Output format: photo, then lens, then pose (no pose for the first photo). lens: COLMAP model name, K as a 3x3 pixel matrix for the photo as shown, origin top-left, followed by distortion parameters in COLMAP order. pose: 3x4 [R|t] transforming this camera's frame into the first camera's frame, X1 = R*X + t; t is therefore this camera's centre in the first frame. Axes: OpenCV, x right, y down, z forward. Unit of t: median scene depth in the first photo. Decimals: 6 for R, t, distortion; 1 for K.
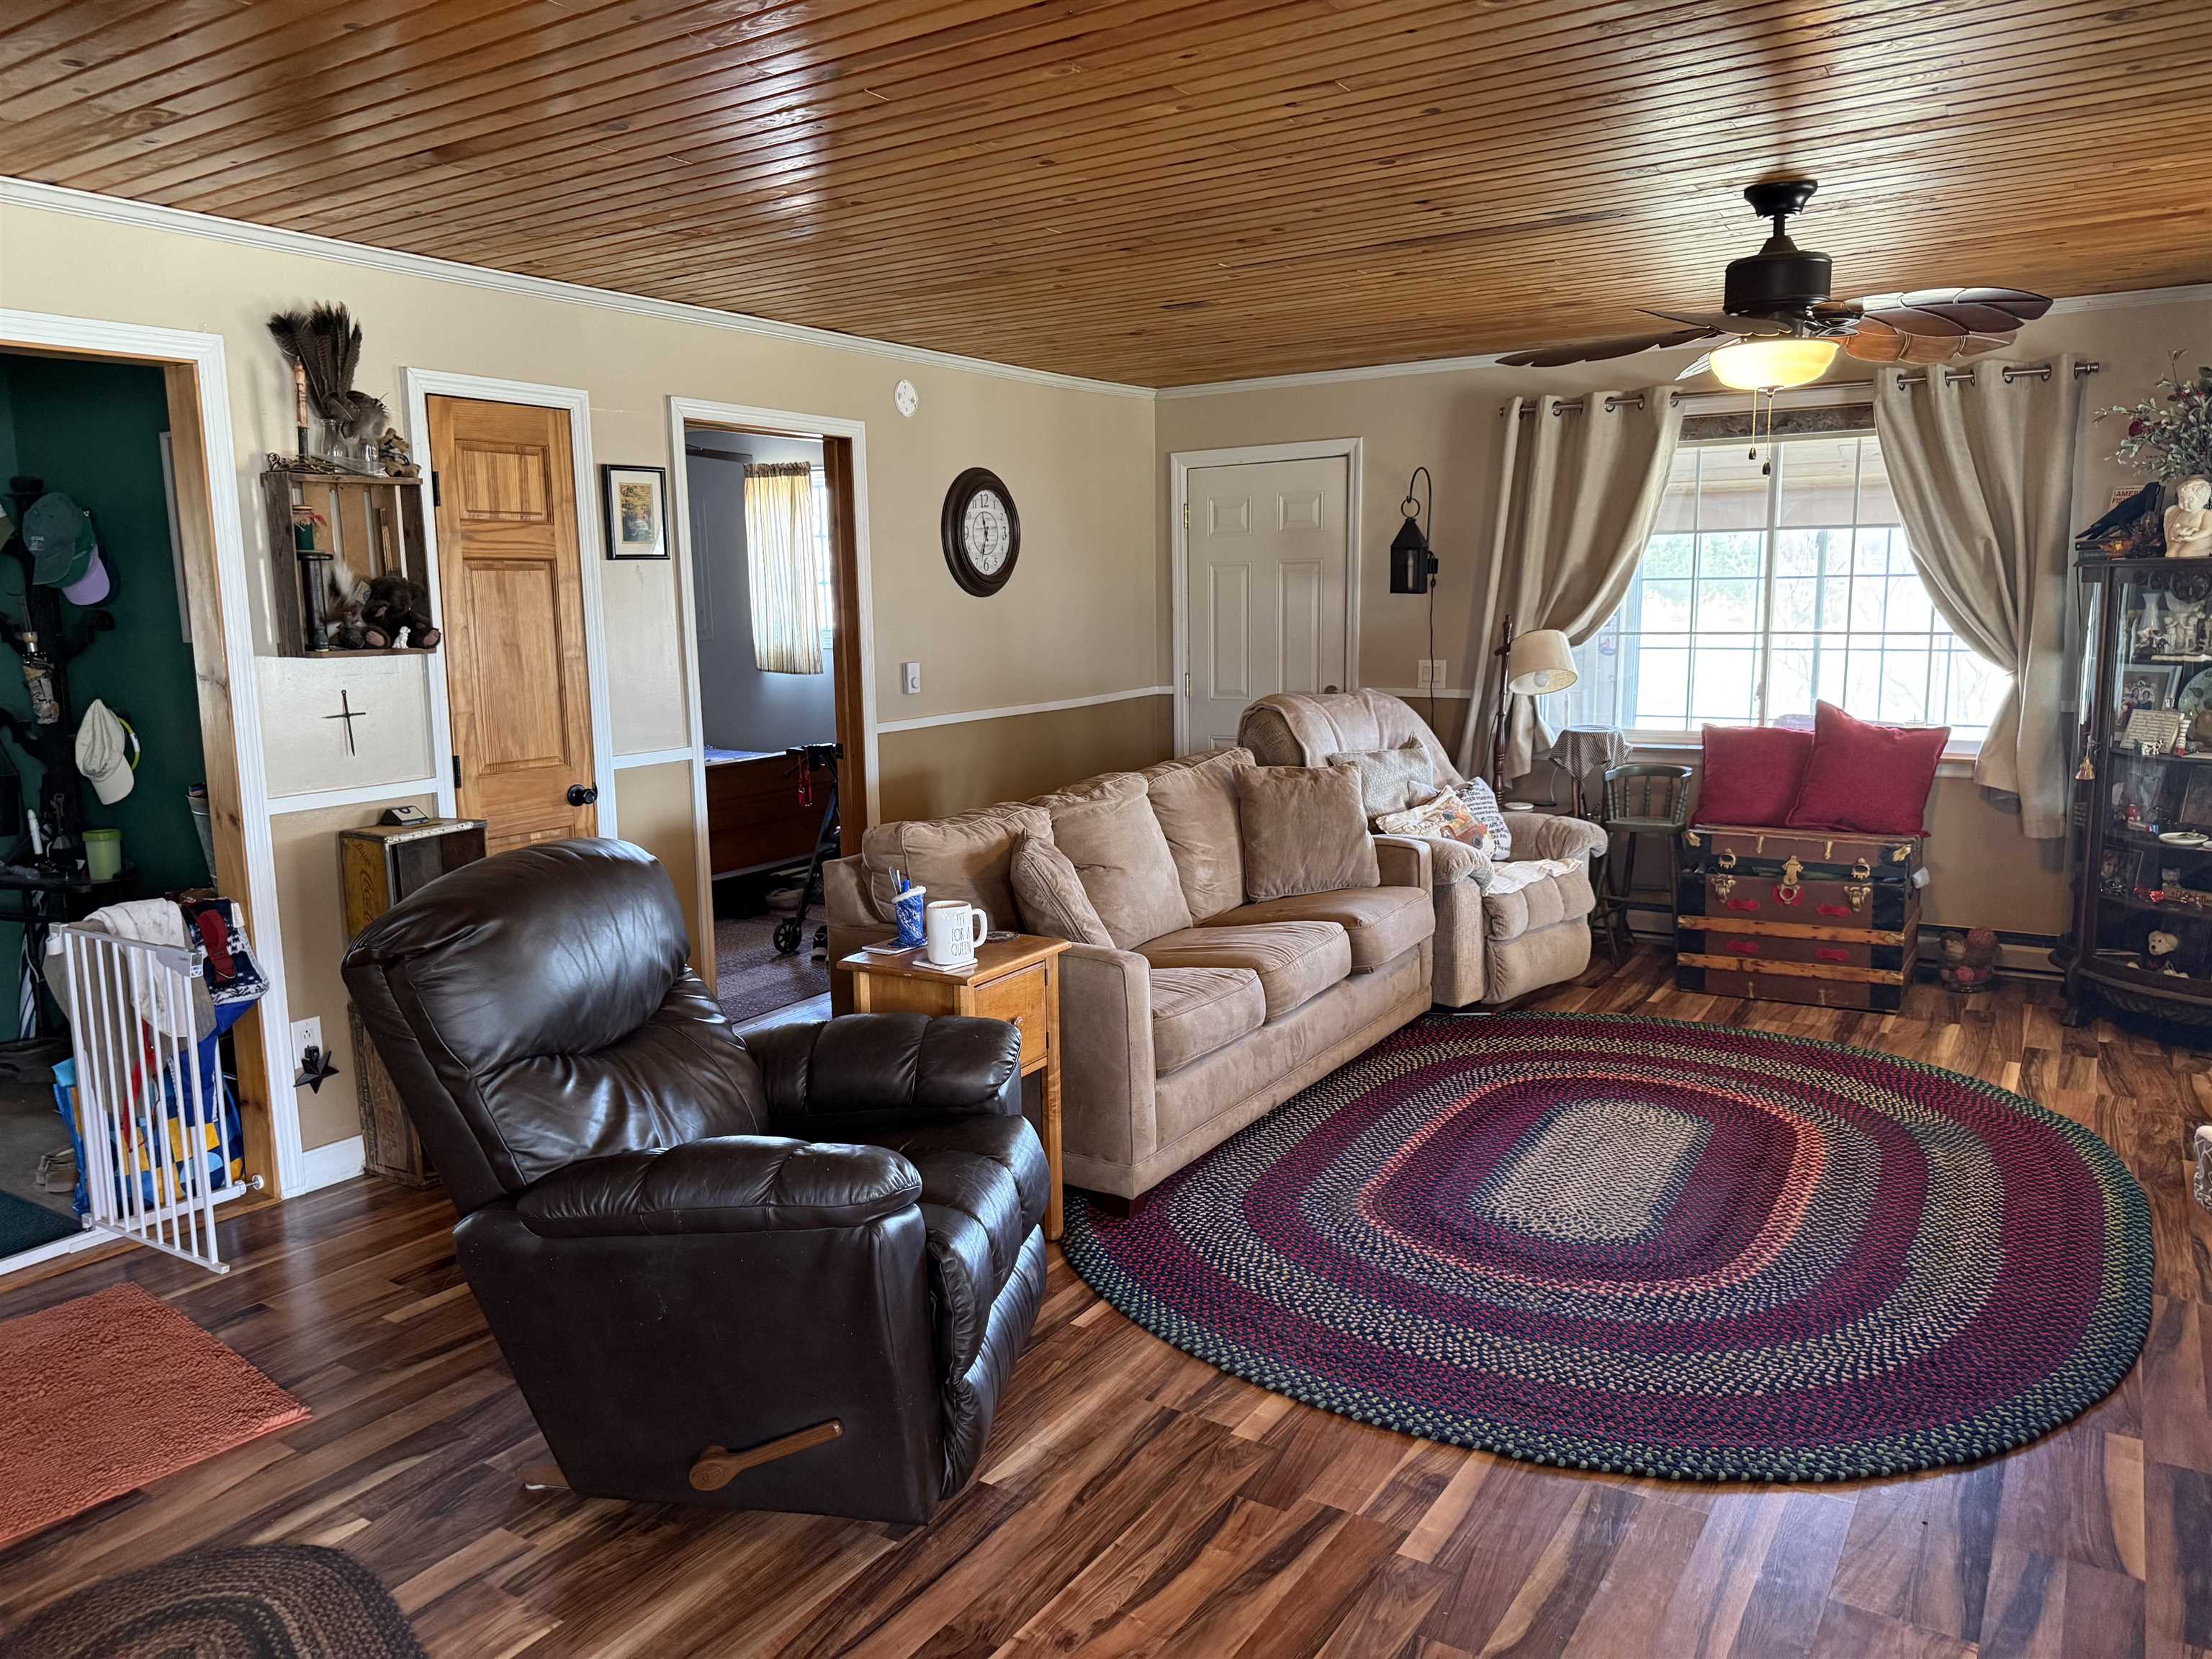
lens RADIAL K [[1560.9, 0, 1088.3], [0, 1560.9, 837.4], [0, 0, 1]] dist [0.053872, -0.064092]
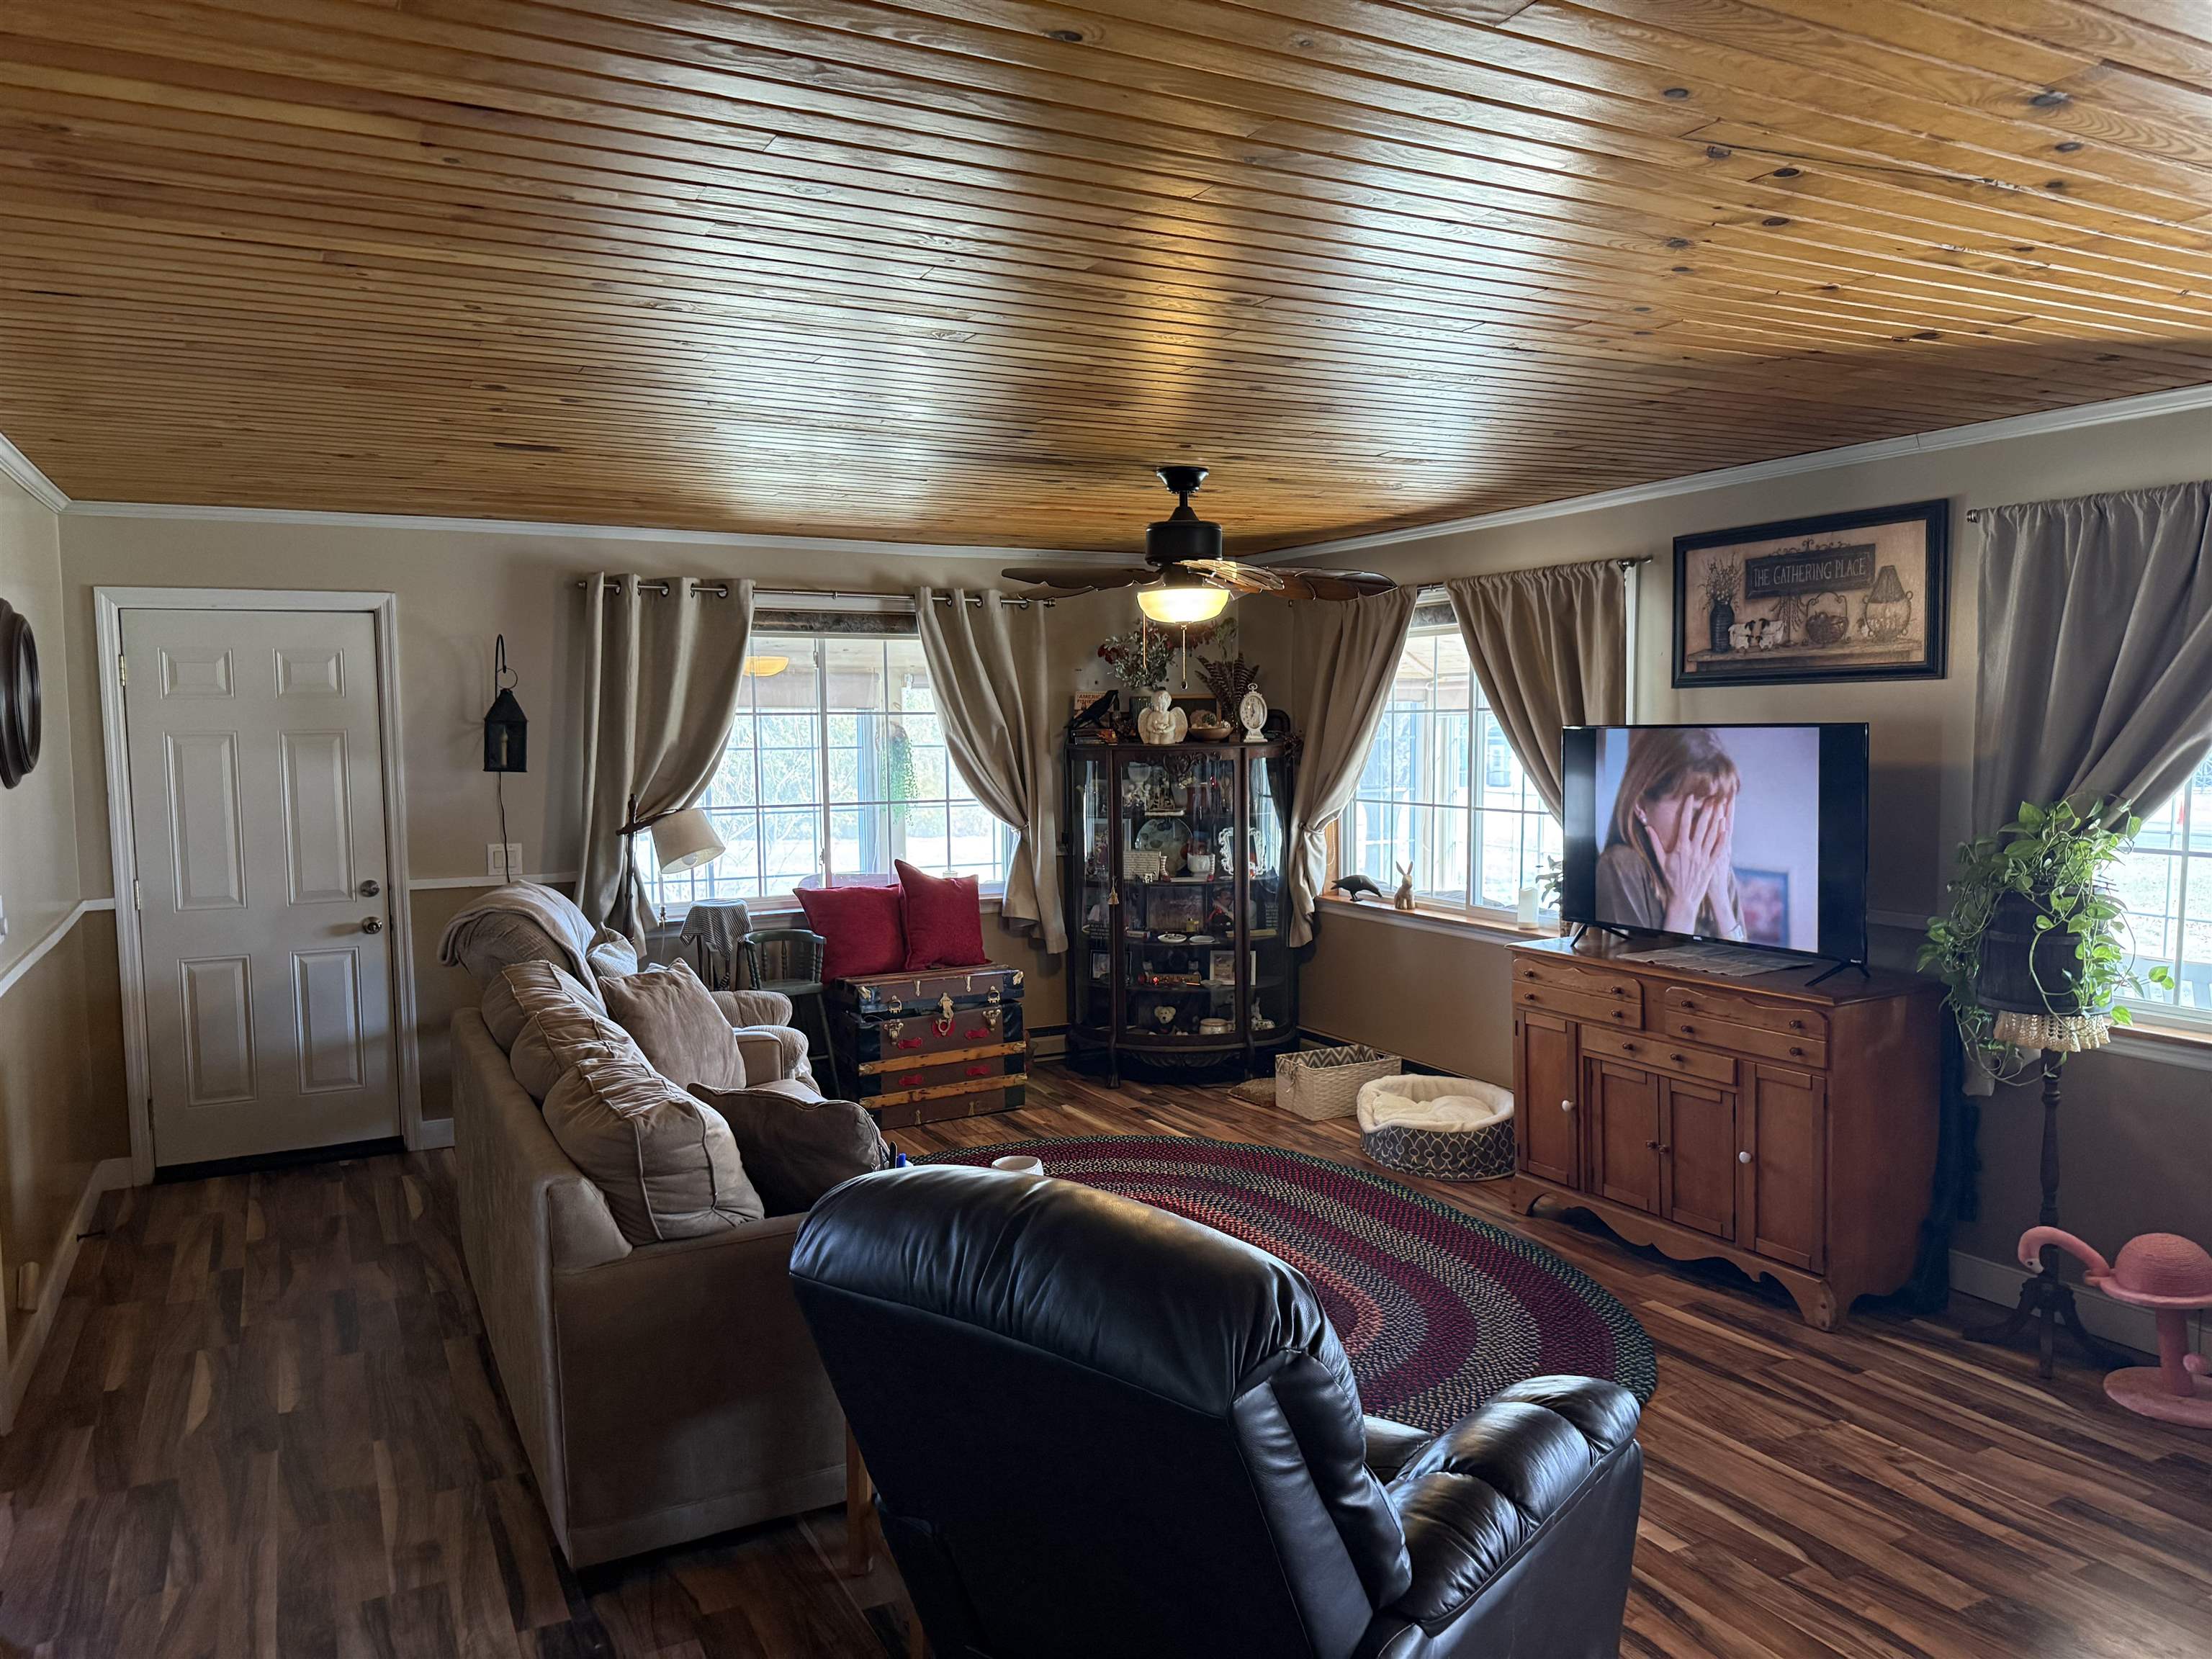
lens RADIAL K [[1560.9, 0, 1097.8], [0, 1560.9, 841.7], [0, 0, 1]] dist [0.053872, -0.064092]
pose [[0.485343, -0.059905, 0.872269, -0.628582], [0.135332, 0.990774, -0.007258, -0.094926], [-0.863787, 0.121568, 0.488972, 0.402265]]
